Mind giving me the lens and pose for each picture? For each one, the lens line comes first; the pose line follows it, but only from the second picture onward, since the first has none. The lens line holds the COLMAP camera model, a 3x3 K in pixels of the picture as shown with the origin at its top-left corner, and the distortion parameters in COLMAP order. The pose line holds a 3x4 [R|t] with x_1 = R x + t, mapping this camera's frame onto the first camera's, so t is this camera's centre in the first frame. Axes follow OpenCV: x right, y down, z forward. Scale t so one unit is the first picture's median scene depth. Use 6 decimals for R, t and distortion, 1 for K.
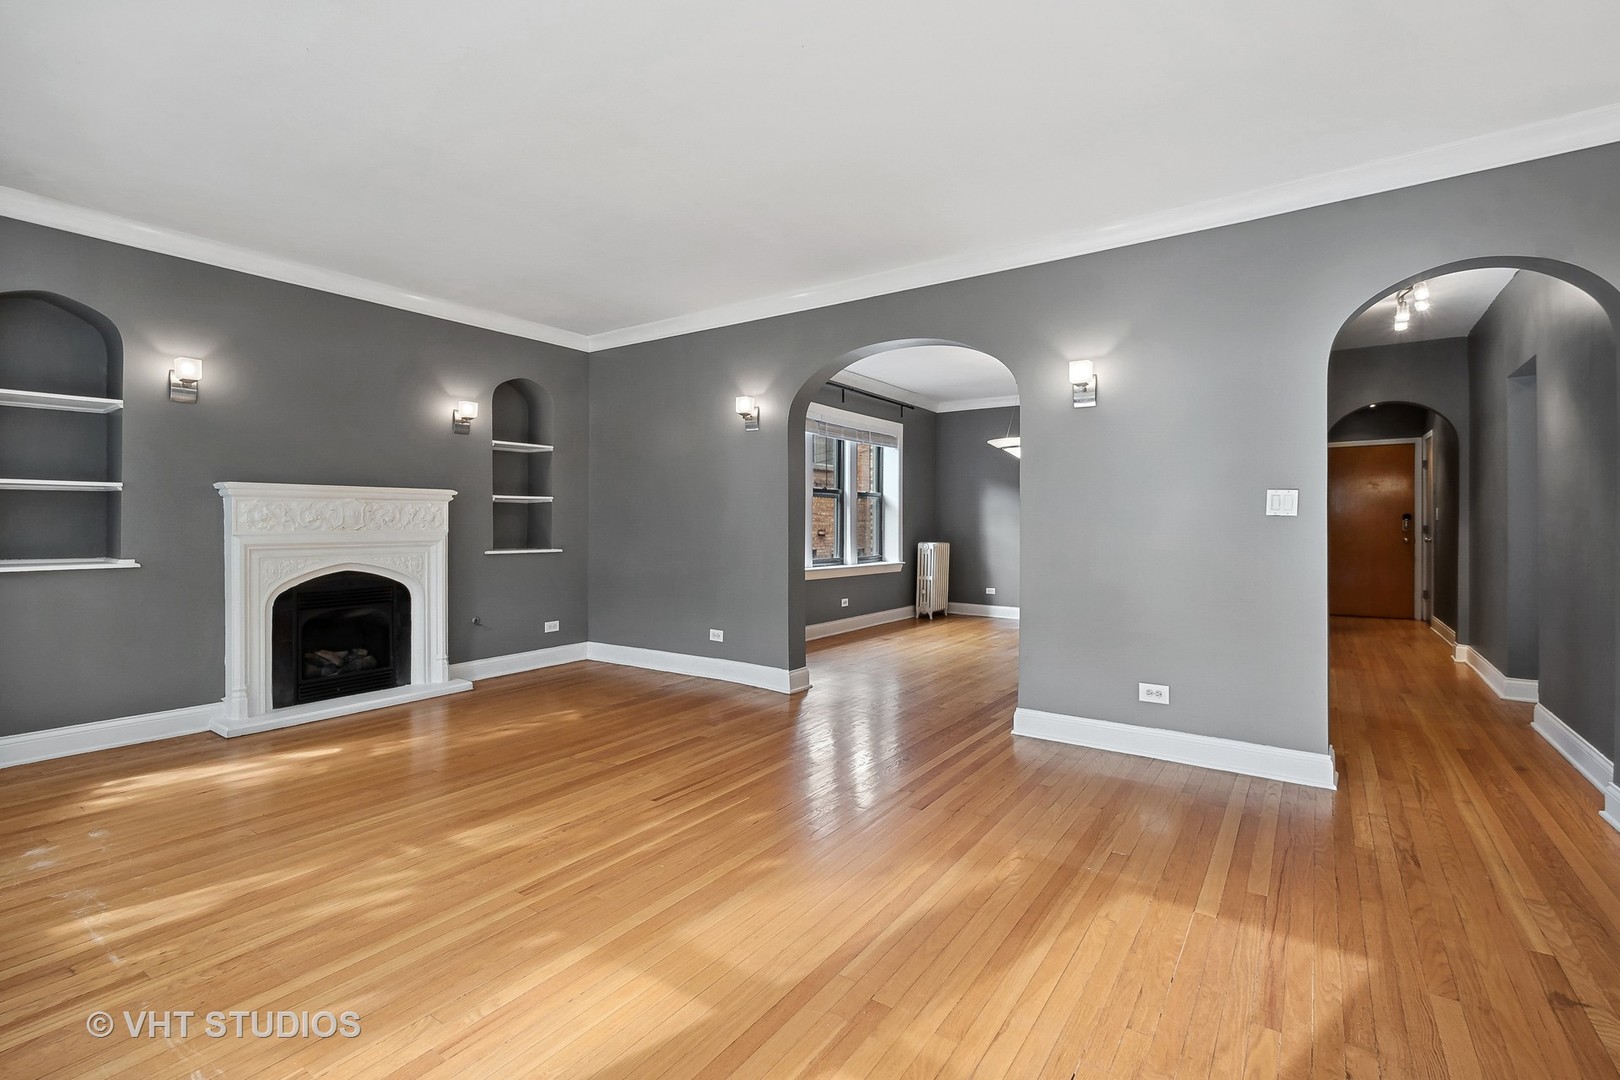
lens RADIAL K [[718.9, 0, 813.3], [0, 718.9, 528.3], [0, 0, 1]] dist [0.004423, -0.000181]
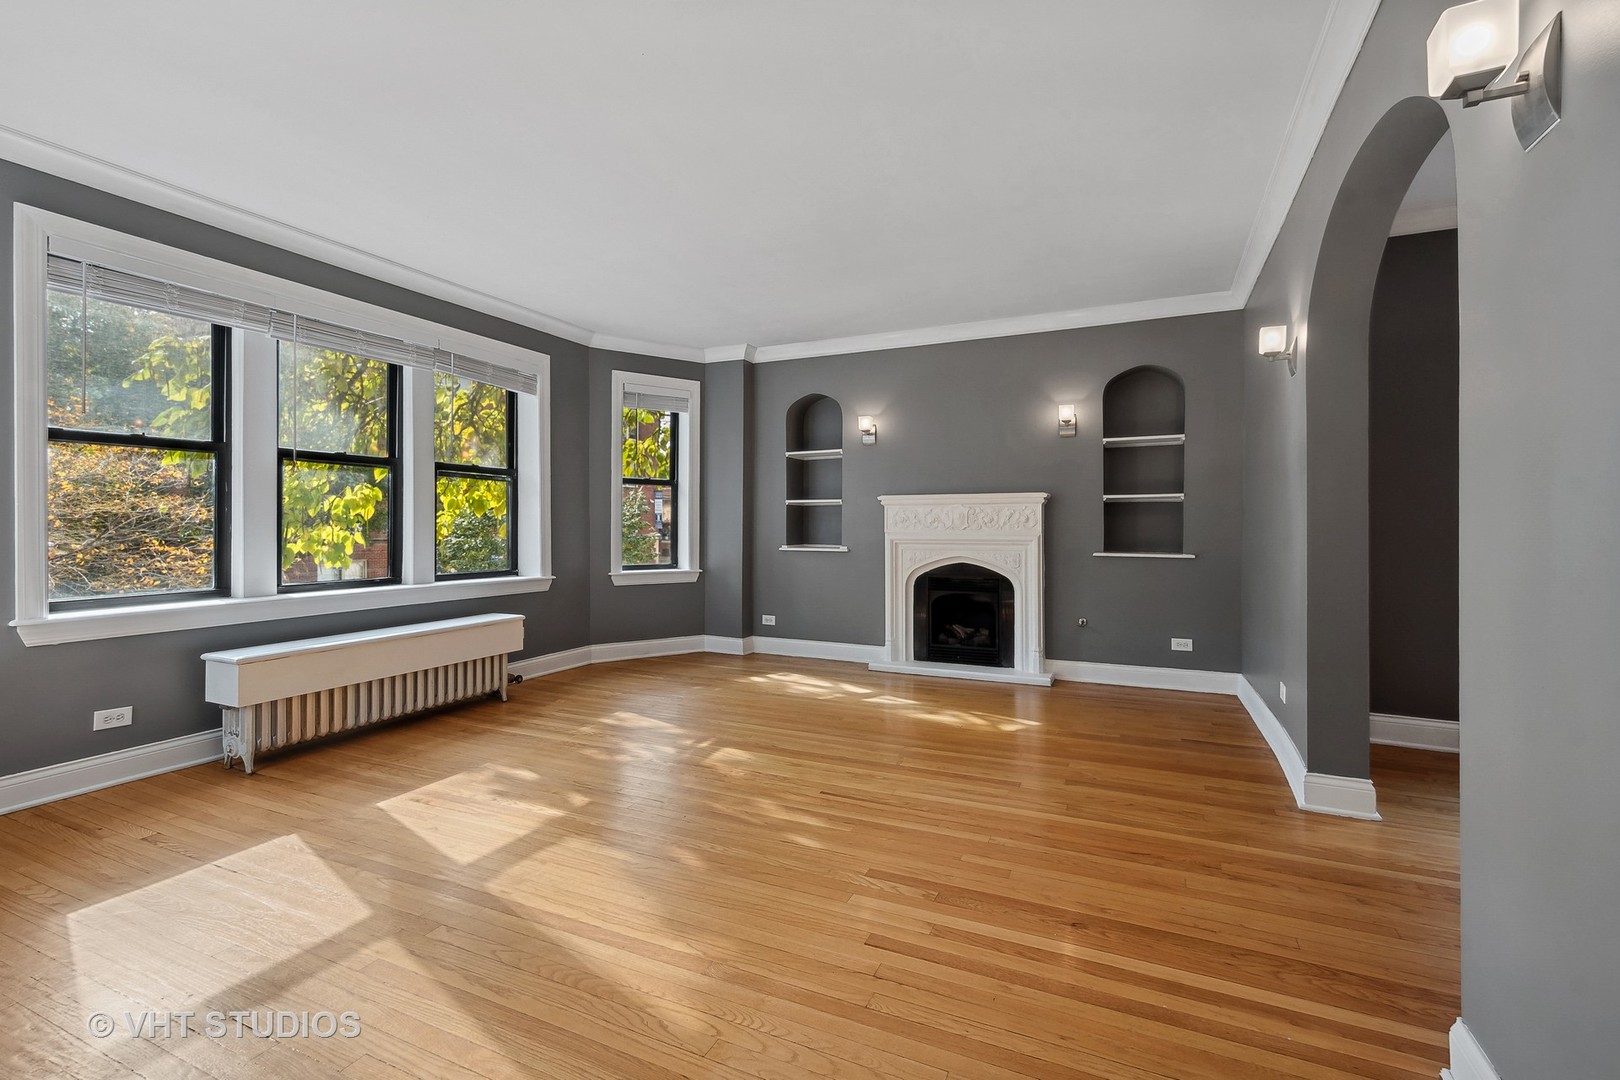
lens RADIAL K [[718.9, 0, 818.7], [0, 718.9, 530.7], [0, 0, 1]] dist [0.004423, -0.000181]
pose [[0.176275, 0.006028, -0.984323, 0.563988], [-0.007778, 0.999959, 0.004730, 0.000402], [0.984310, 0.006823, 0.176314, 0.585130]]
